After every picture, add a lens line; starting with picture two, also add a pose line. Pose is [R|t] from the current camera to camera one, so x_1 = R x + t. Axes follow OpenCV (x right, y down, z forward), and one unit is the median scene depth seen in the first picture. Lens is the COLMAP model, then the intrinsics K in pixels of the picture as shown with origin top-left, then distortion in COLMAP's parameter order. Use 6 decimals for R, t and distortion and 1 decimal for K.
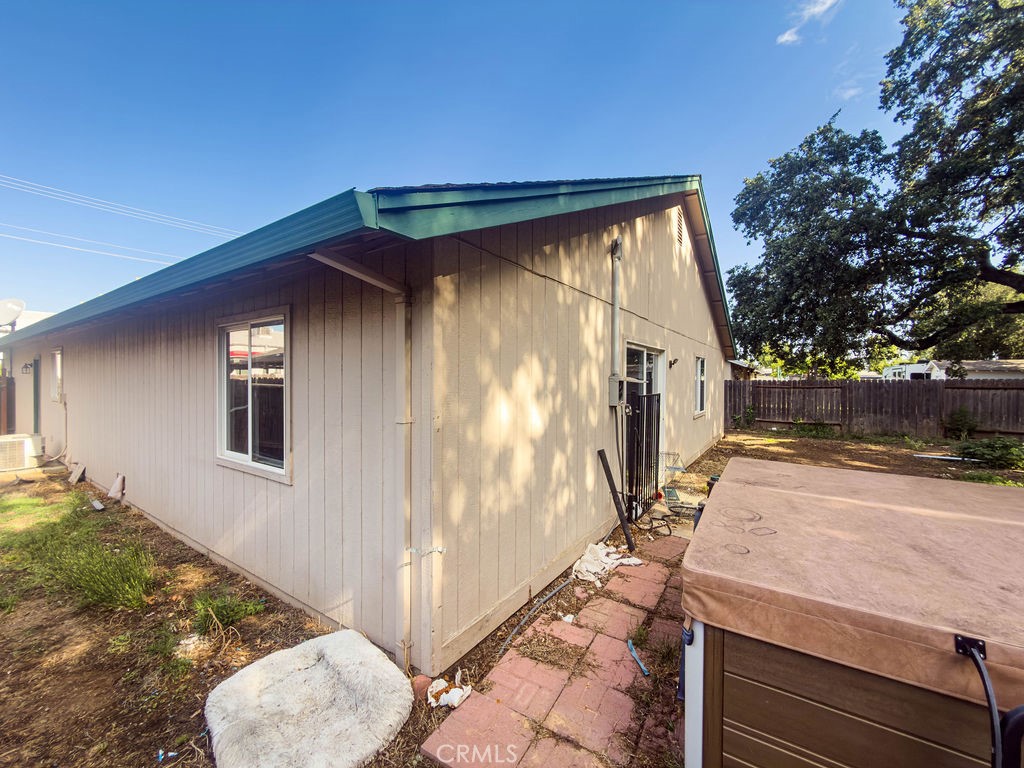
lens RADIAL K [[412.3, 0, 512.0], [0, 412.3, 384.0], [0, 0, 1]] dist [0.001076, 0.000080]
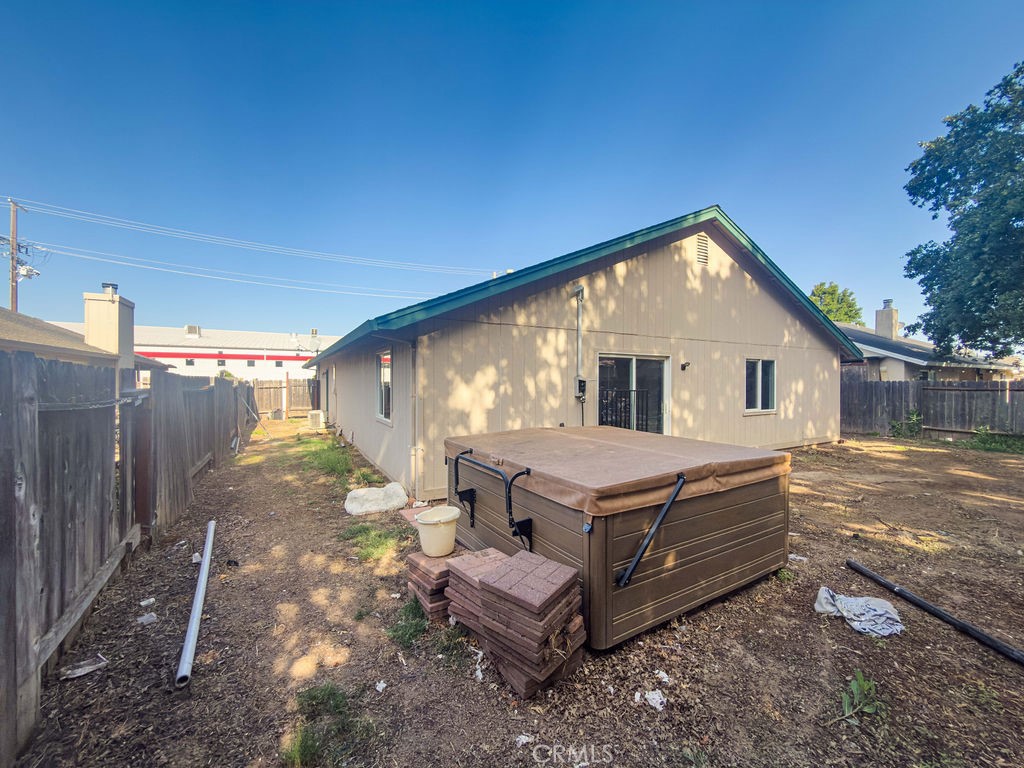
lens RADIAL K [[412.3, 0, 512.0], [0, 412.3, 384.0], [0, 0, 1]] dist [0.001076, 0.000080]
pose [[0.897224, 0.002748, -0.441567, 0.752999], [-0.005466, 0.999973, -0.004884, 0.018836], [0.441542, 0.006796, 0.897215, -0.517523]]
